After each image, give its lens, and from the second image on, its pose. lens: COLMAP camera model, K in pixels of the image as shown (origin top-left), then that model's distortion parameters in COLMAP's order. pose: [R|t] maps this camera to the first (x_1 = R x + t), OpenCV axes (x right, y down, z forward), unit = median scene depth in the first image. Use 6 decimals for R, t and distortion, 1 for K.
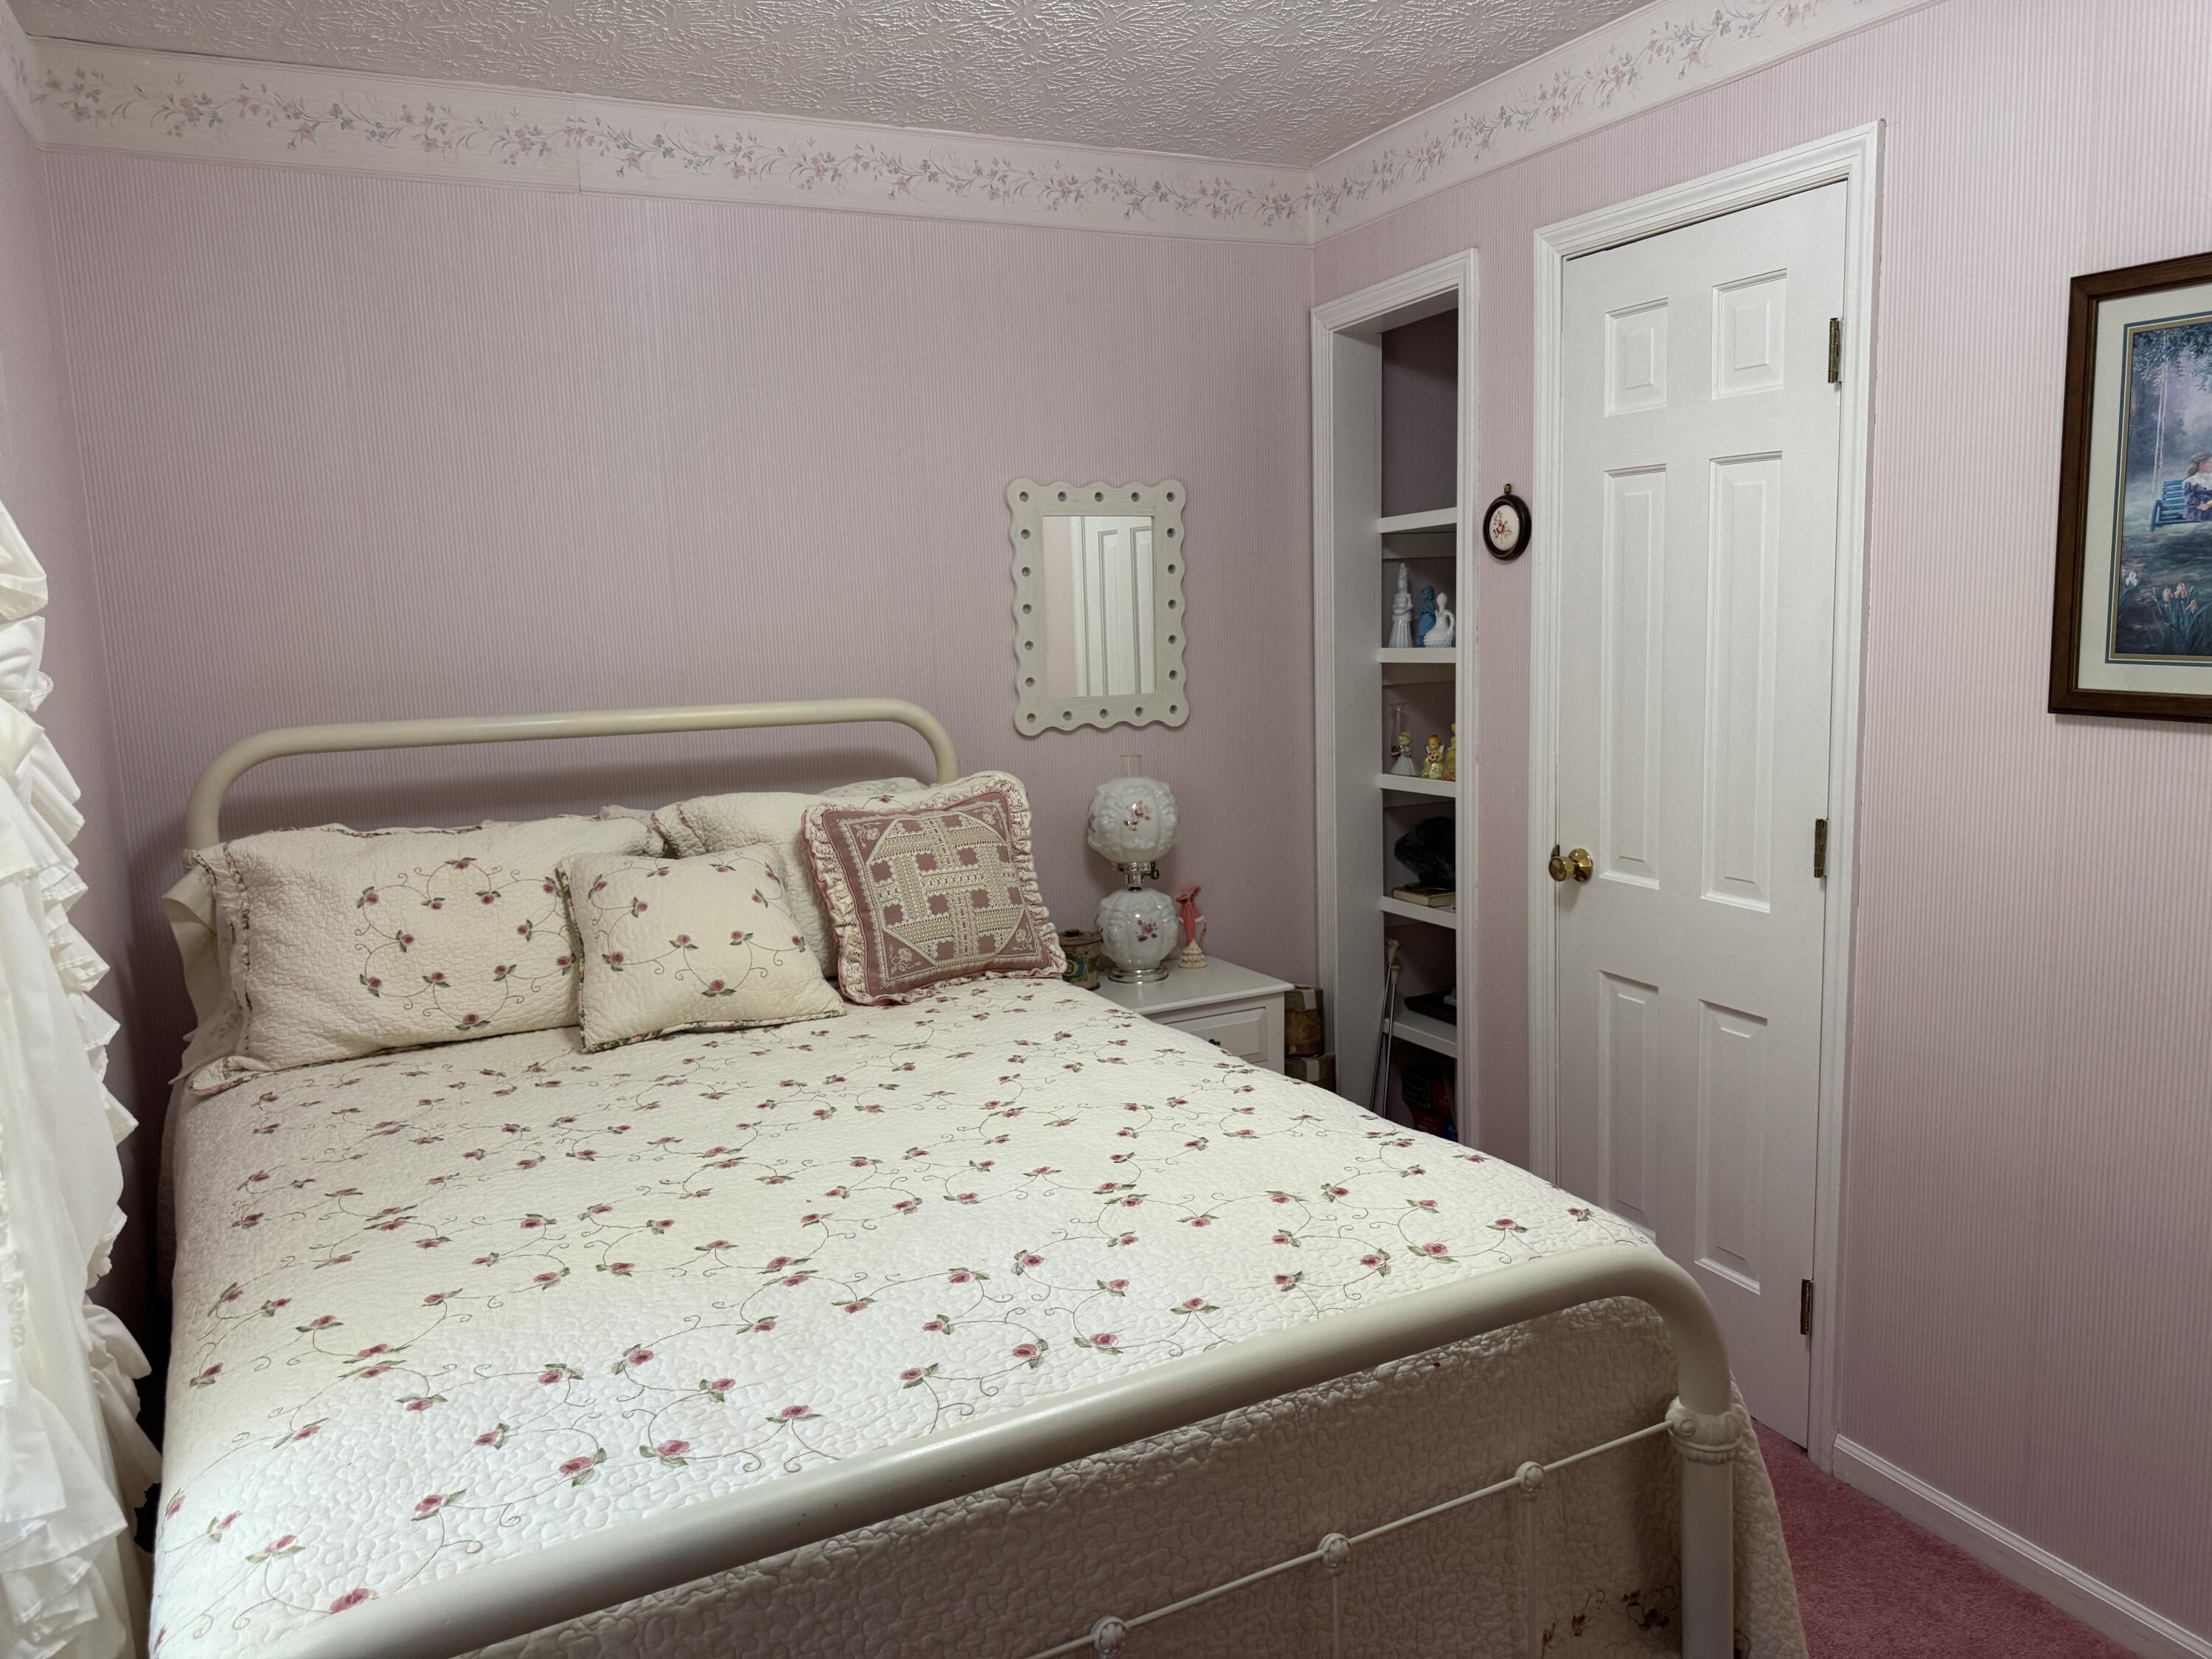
lens RADIAL K [[1521.1, 0, 1107.4], [0, 1521.1, 913.8], [0, 0, 1]] dist [0.022216, -0.010065]
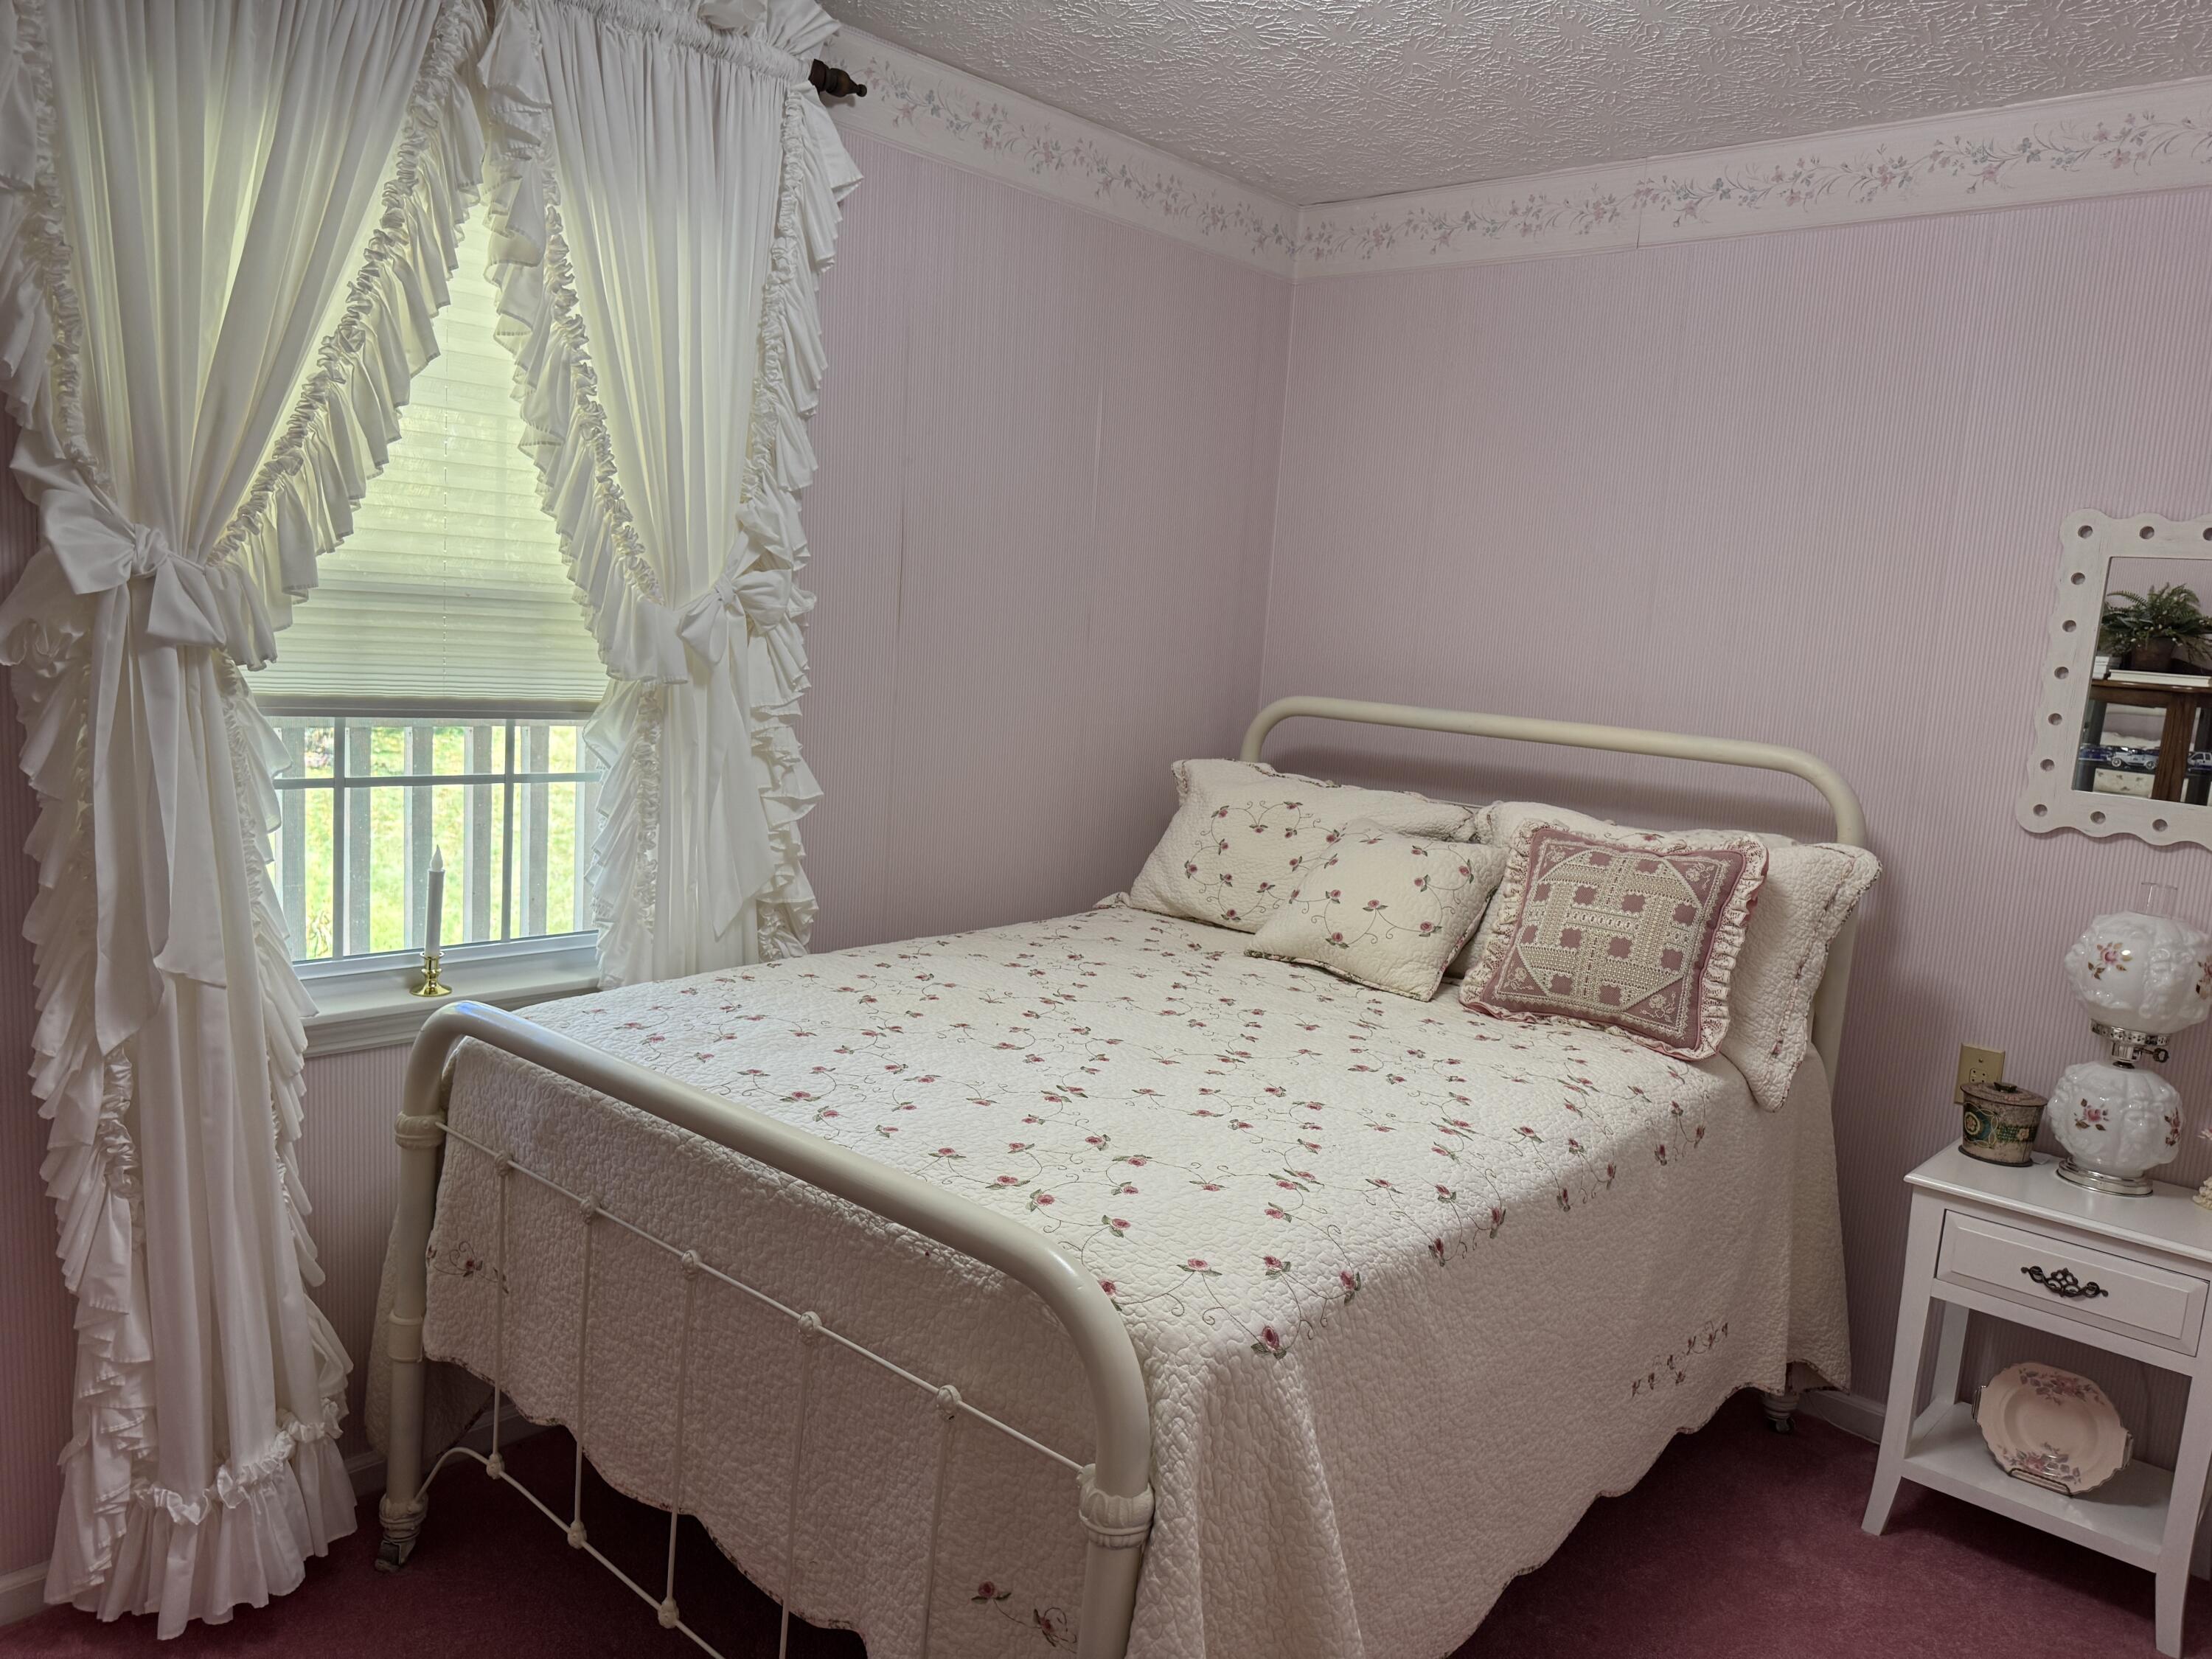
lens RADIAL K [[1596.8, 0, 1113.5], [0, 1596.8, 873.3], [0, 0, 1]] dist [0.077147, -0.047866]
pose [[0.373360, 0.214780, -0.902481, 0.777993], [-0.273058, 0.955177, 0.114356, -0.092698], [0.886590, 0.203734, 0.415272, 0.337682]]
